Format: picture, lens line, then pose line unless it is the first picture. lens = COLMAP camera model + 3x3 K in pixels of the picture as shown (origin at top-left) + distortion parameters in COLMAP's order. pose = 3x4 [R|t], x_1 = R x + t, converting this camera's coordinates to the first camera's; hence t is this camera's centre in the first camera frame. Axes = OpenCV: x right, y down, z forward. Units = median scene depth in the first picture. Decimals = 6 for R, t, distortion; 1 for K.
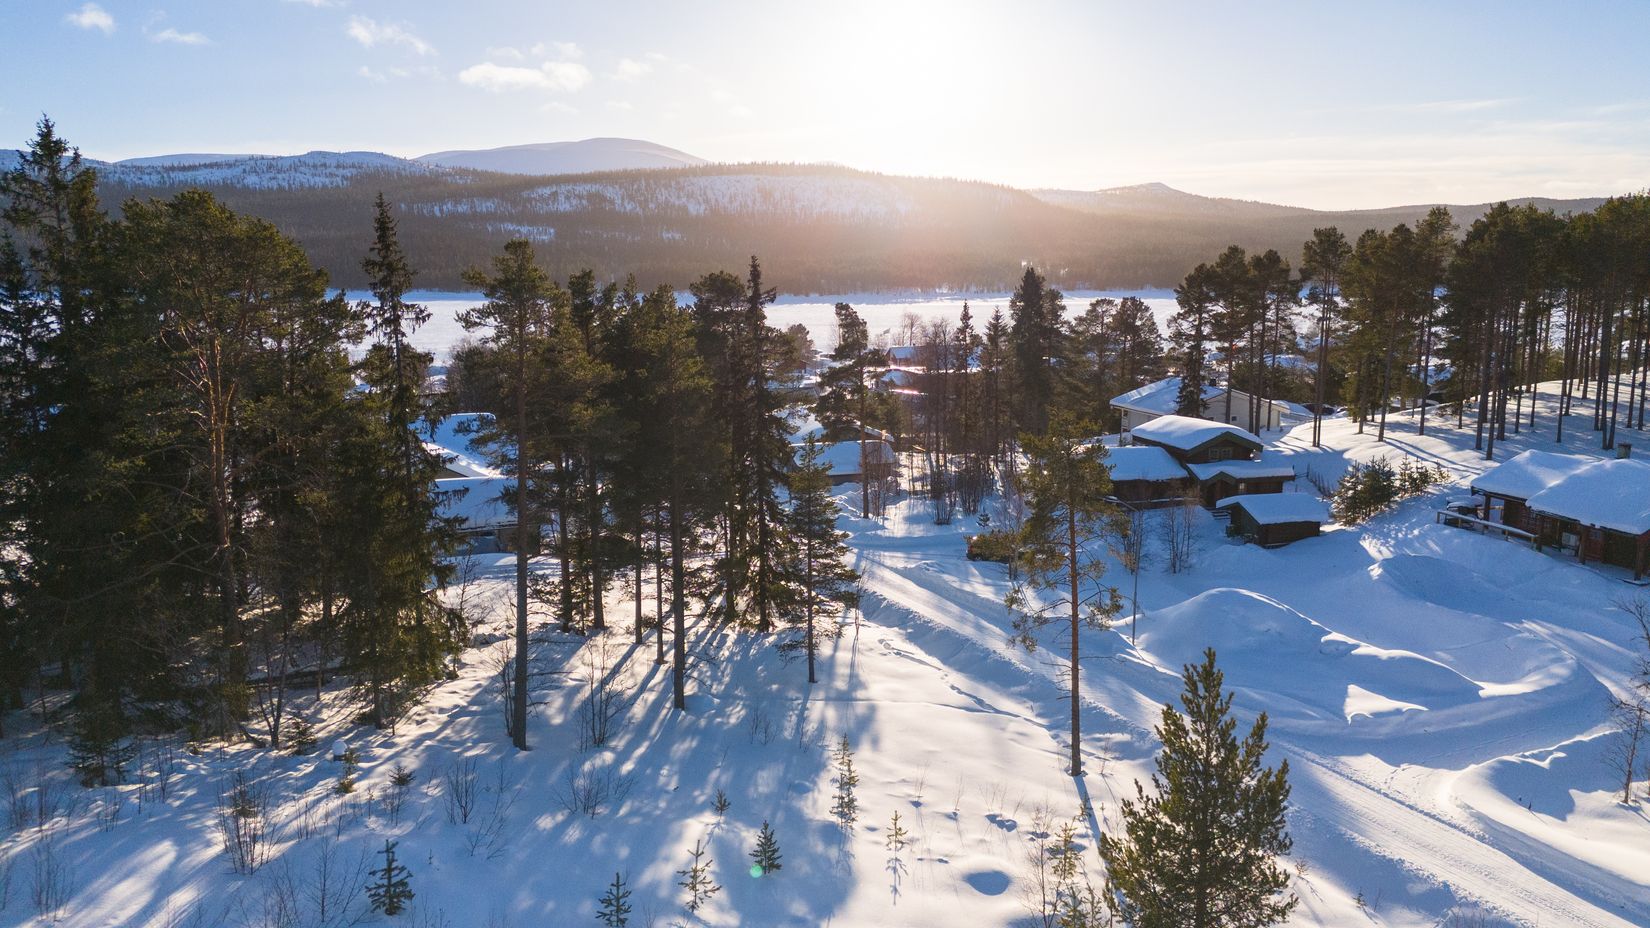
lens RADIAL K [[1207.7, 0, 826.9], [0, 1207.7, 460.0], [0, 0, 1]] dist [0.080469, -0.071535]
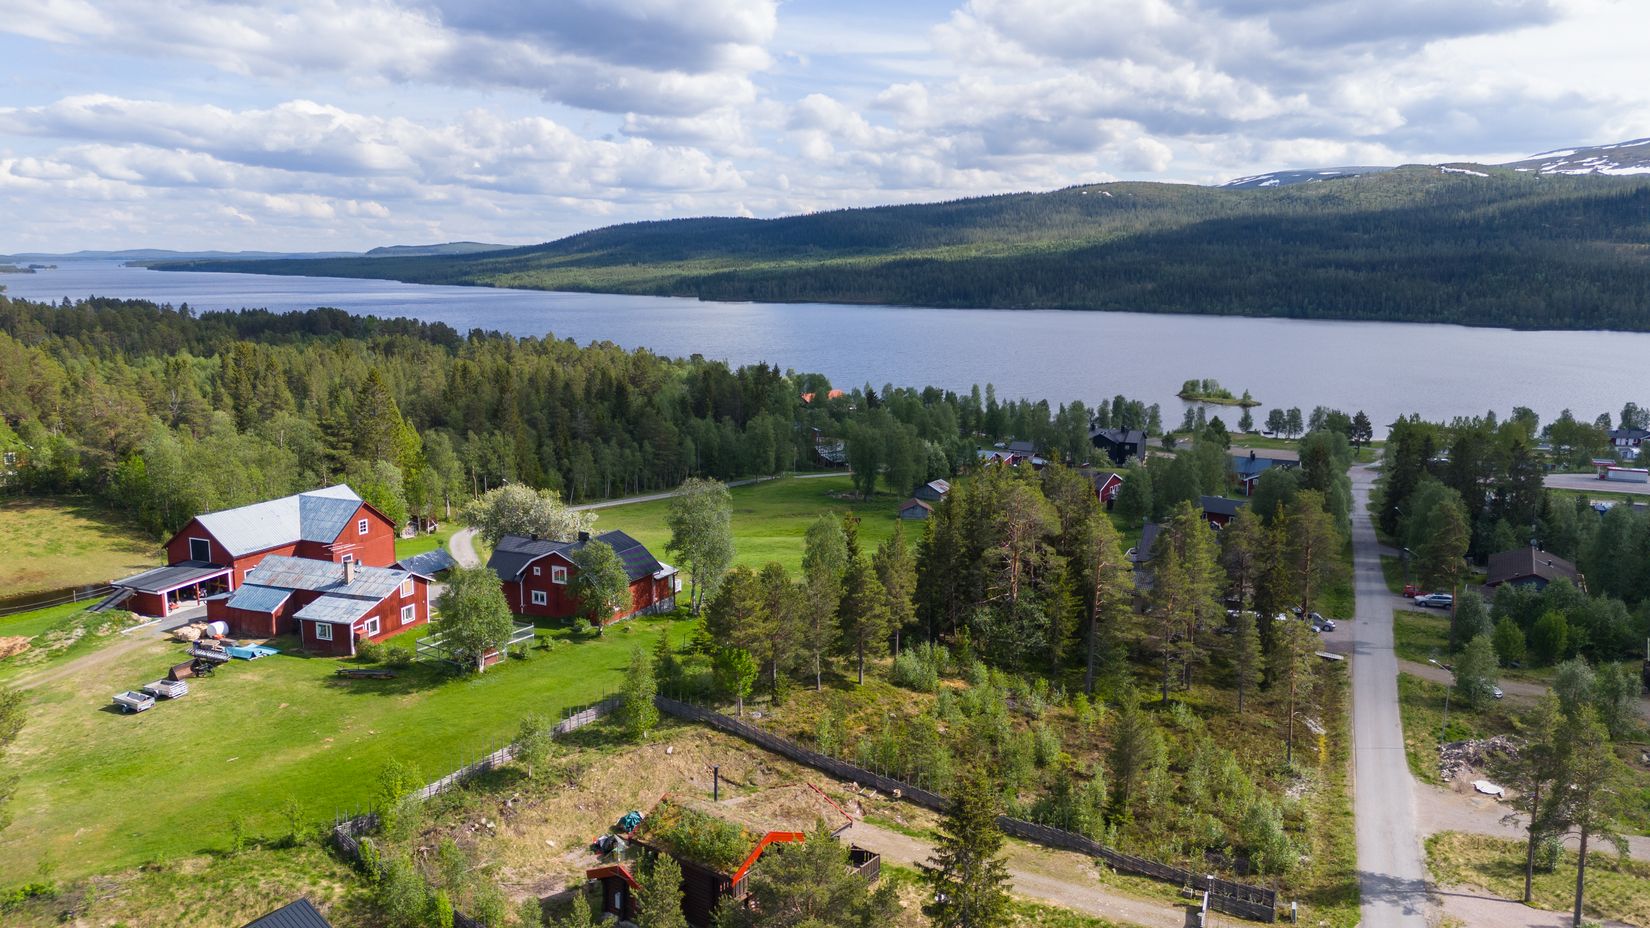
lens RADIAL K [[1207.7, 0, 829.7], [0, 1207.7, 484.2], [0, 0, 1]] dist [0.080469, -0.071535]
pose [[0.680182, 0.137585, -0.720016, 0.536128], [-0.125166, 0.989602, 0.070858, -0.147435], [0.722278, 0.041925, 0.690331, -0.567884]]
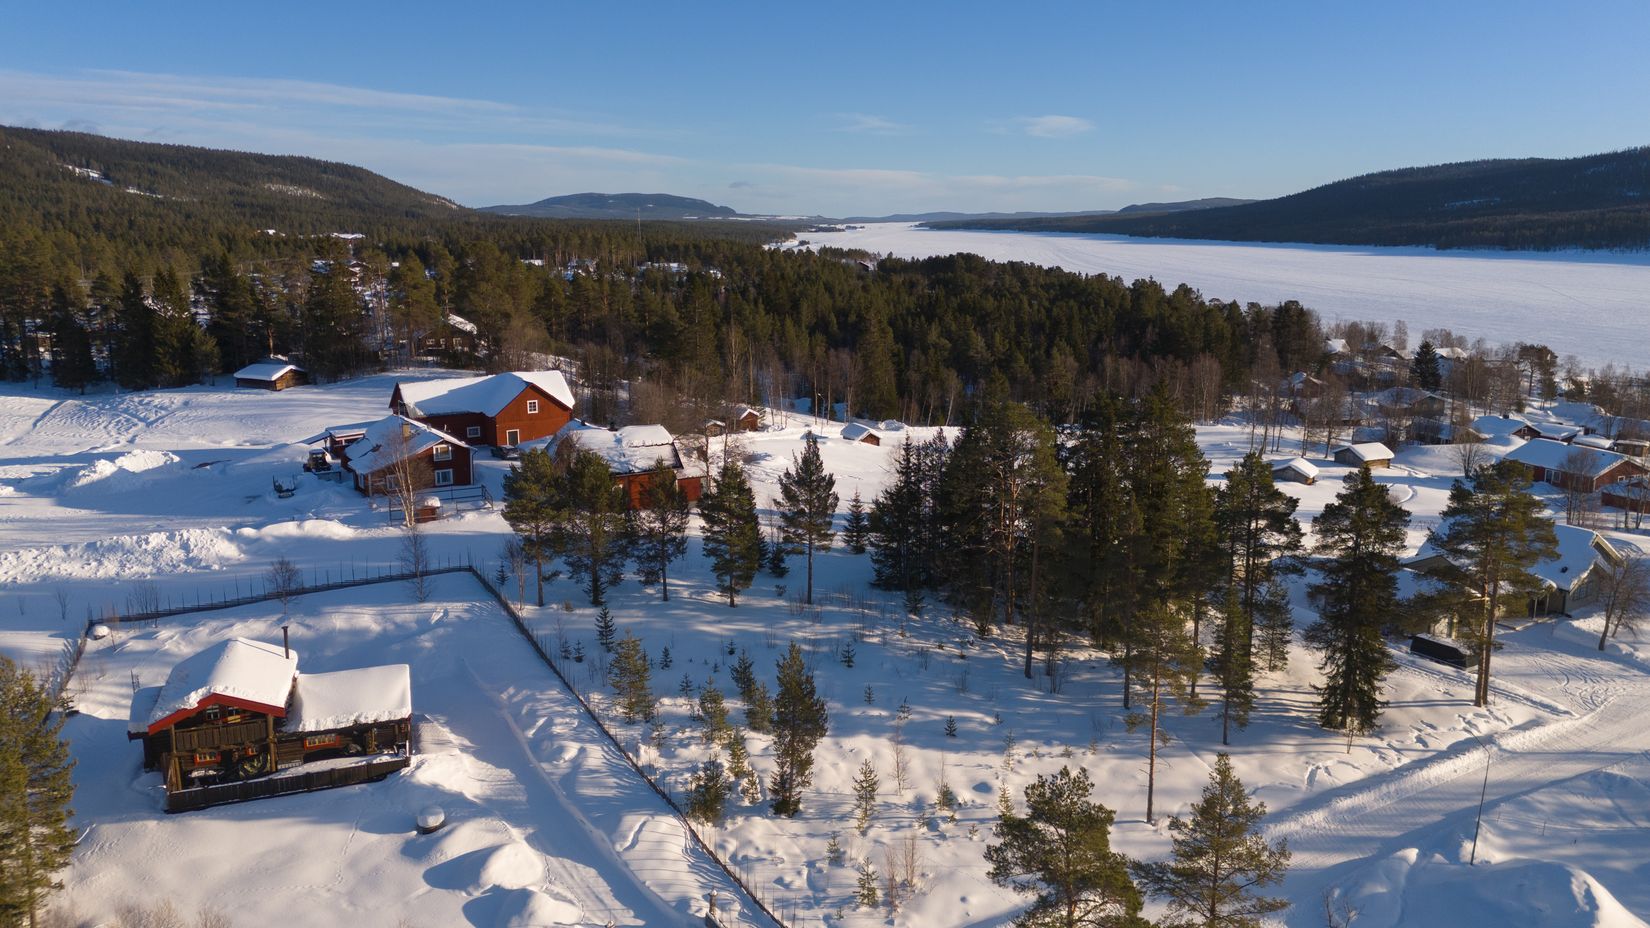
lens RADIAL K [[1207.7, 0, 817.9], [0, 1207.7, 446.4], [0, 0, 1]] dist [0.080469, -0.071535]
pose [[0.146810, 0.183865, -0.971926, 0.712544], [-0.157836, 0.974338, 0.160480, -0.185344], [0.976491, 0.129845, 0.172063, 0.093698]]
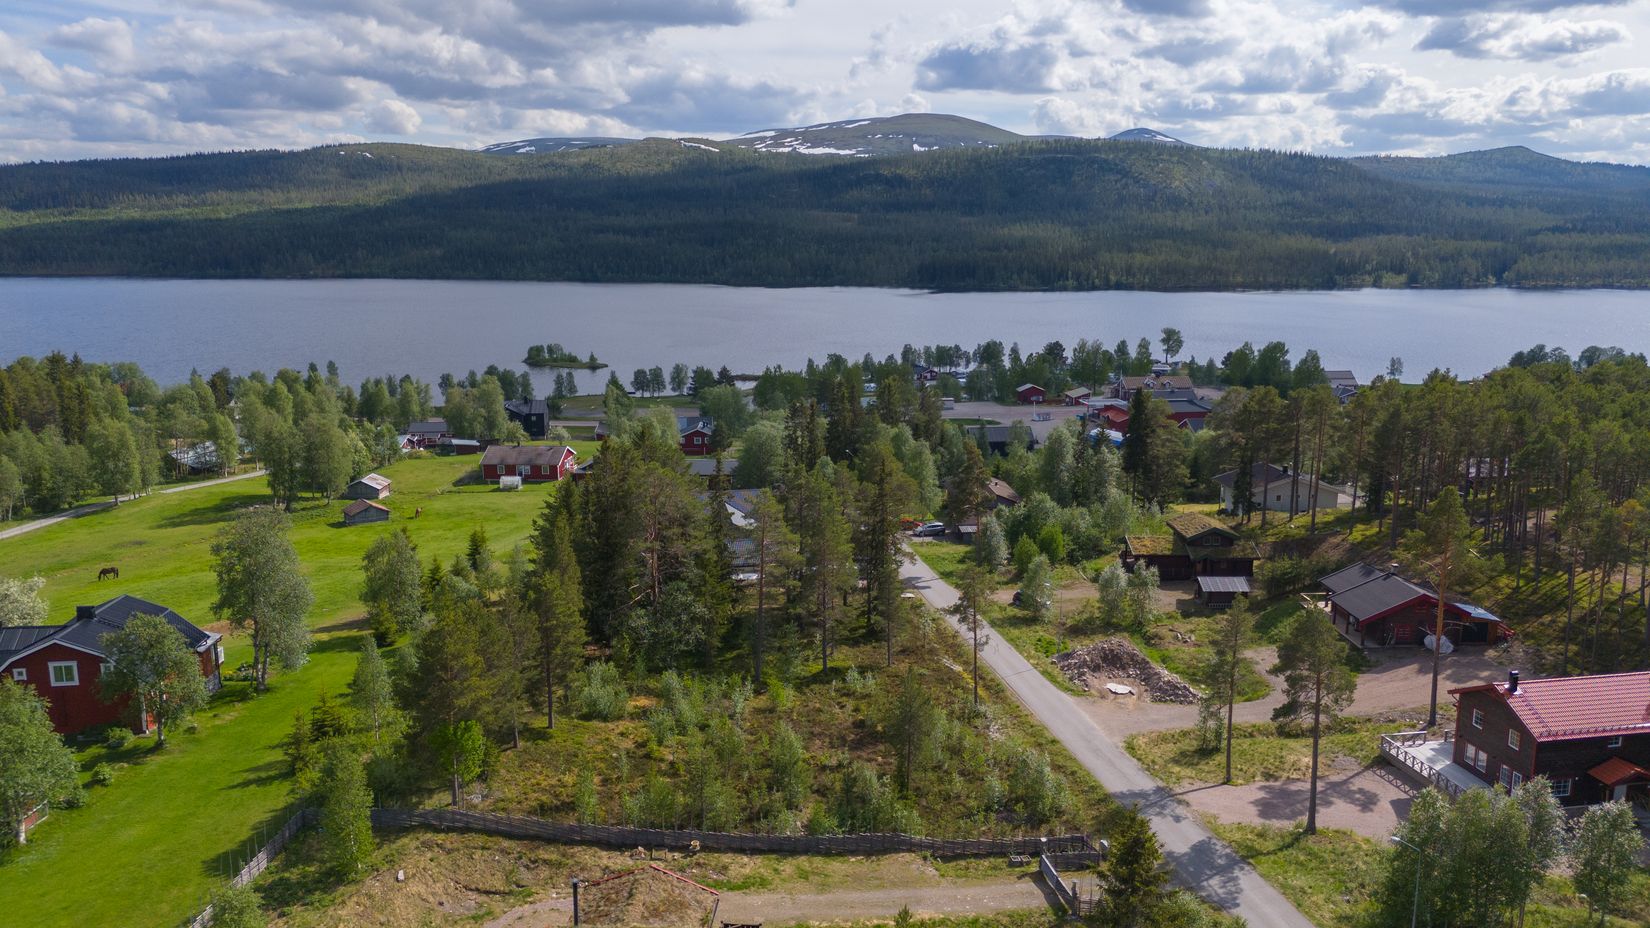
lens RADIAL K [[1207.7, 0, 823.2], [0, 1207.7, 457.5], [0, 0, 1]] dist [0.080469, -0.071535]
pose [[0.969220, 0.043382, -0.242345, 0.211183], [-0.037304, 0.998865, 0.029612, -0.132998], [0.243355, -0.019660, 0.969738, -0.619653]]
